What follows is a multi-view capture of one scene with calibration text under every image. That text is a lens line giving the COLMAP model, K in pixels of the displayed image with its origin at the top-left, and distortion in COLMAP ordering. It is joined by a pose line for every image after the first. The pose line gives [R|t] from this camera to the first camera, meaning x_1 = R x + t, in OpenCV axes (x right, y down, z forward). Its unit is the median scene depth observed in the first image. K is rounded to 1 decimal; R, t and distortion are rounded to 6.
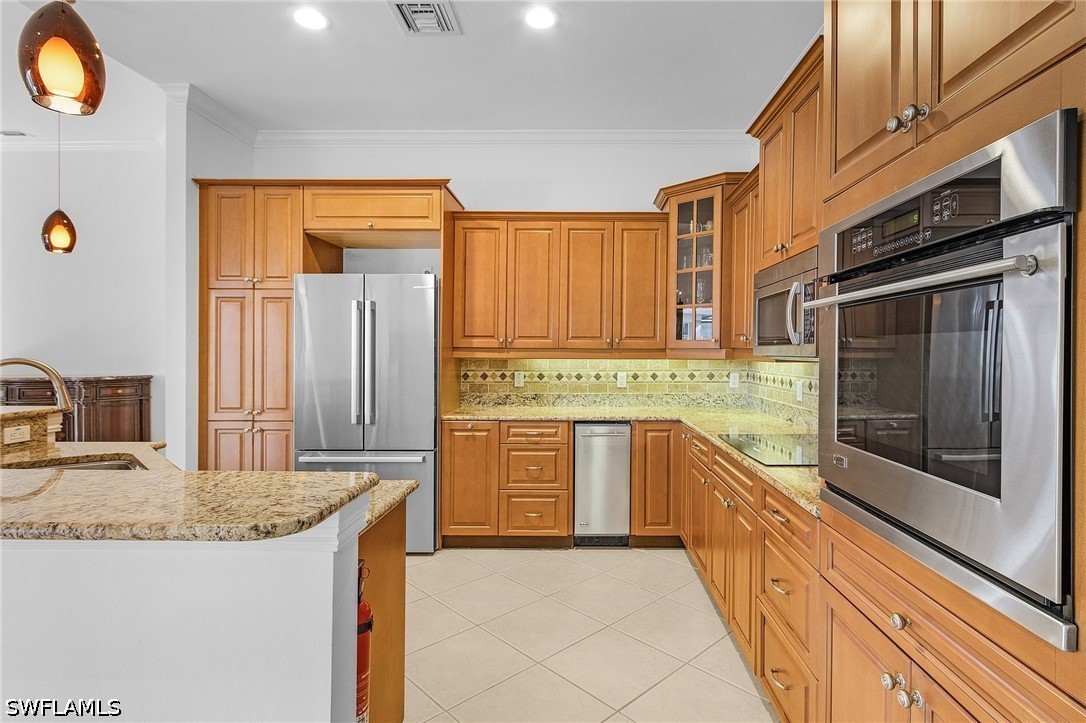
lens RADIAL K [[558.9, 0, 542.0], [0, 558.9, 359.1], [0, 0, 1]] dist [-0.015408, -0.000399]
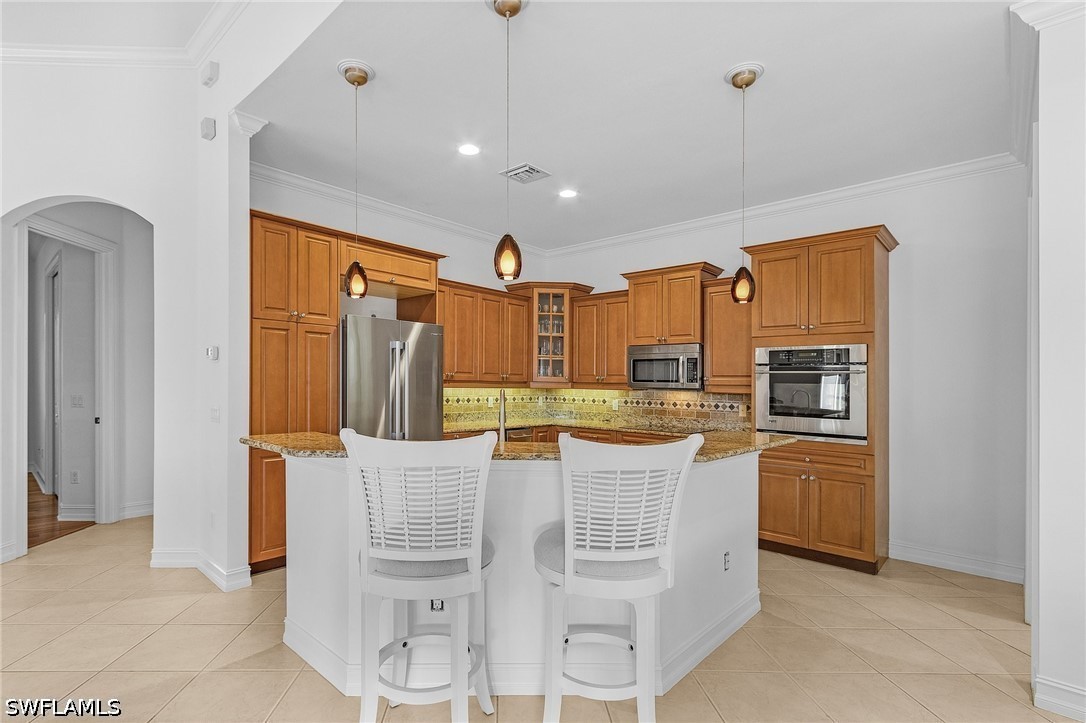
lens RADIAL K [[506.4, 0, 537.1], [0, 506.4, 368.9], [0, 0, 1]] dist [-0.012158, 0.000490]
pose [[0.677048, 0.027874, 0.735410, -0.863741], [-0.003451, 0.999392, -0.034702, -0.005005], [-0.735930, 0.020957, 0.676733, 0.007507]]
